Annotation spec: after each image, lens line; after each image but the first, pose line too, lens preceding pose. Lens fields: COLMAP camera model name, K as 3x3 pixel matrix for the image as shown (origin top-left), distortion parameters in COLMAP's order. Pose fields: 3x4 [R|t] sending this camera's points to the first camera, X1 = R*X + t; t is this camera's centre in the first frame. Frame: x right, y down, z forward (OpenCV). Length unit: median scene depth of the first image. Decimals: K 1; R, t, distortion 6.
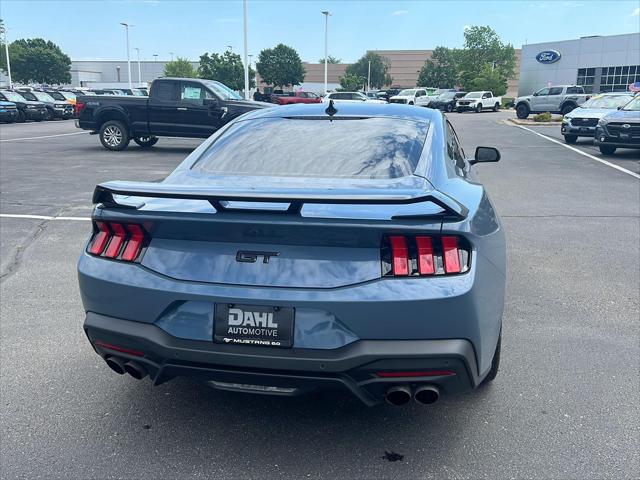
lens RADIAL K [[613.7, 0, 318.1], [0, 613.7, 242.2], [0, 0, 1]] dist [0.088635, -0.145753]
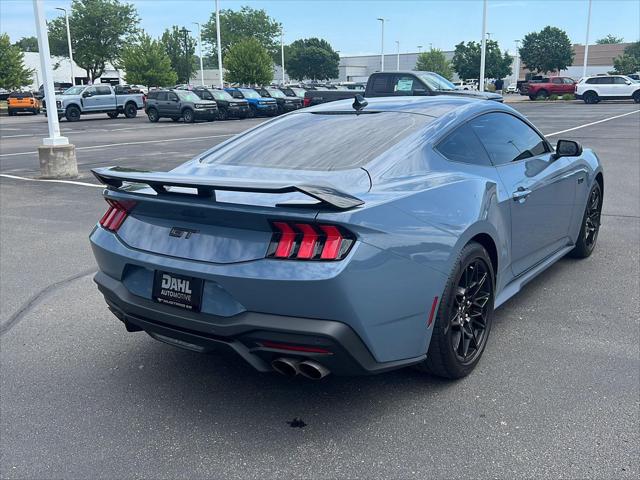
lens RADIAL K [[613.7, 0, 318.1], [0, 613.7, 242.2], [0, 0, 1]] dist [0.088635, -0.145753]
pose [[0.916513, 0.070348, -0.393770, 0.113867], [-0.064200, 0.997522, 0.028783, -0.001835], [0.394819, -0.001100, 0.918758, 0.001111]]
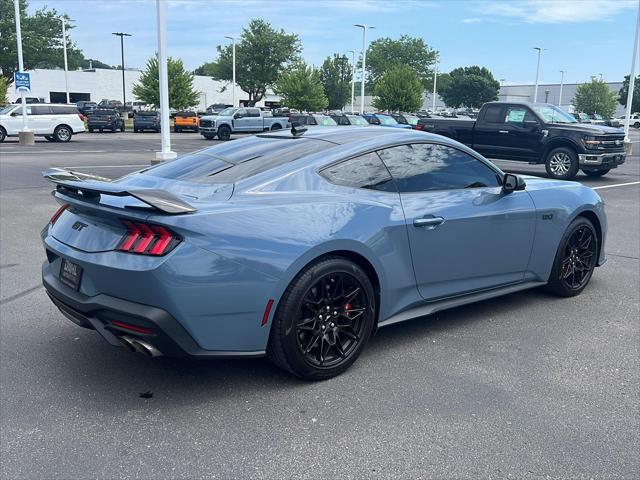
lens RADIAL K [[613.7, 0, 318.1], [0, 613.7, 242.2], [0, 0, 1]] dist [0.088635, -0.145753]
pose [[0.786847, 0.127038, -0.603931, 0.230377], [-0.148338, 0.988827, 0.014736, -0.008368], [0.599055, 0.077991, 0.796900, 0.031972]]
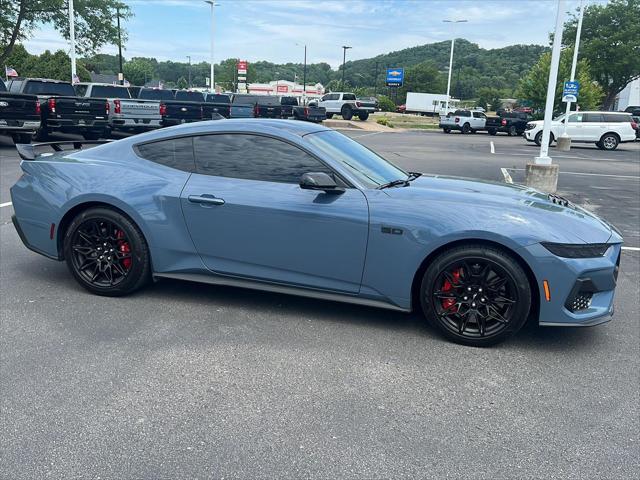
lens RADIAL K [[613.7, 0, 318.1], [0, 613.7, 242.2], [0, 0, 1]] dist [0.088635, -0.145753]
pose [[-0.070258, 0.201702, -0.976924, 0.435789], [-0.263673, 0.940757, 0.213197, -0.093570], [0.962050, 0.272567, -0.012912, 0.389334]]
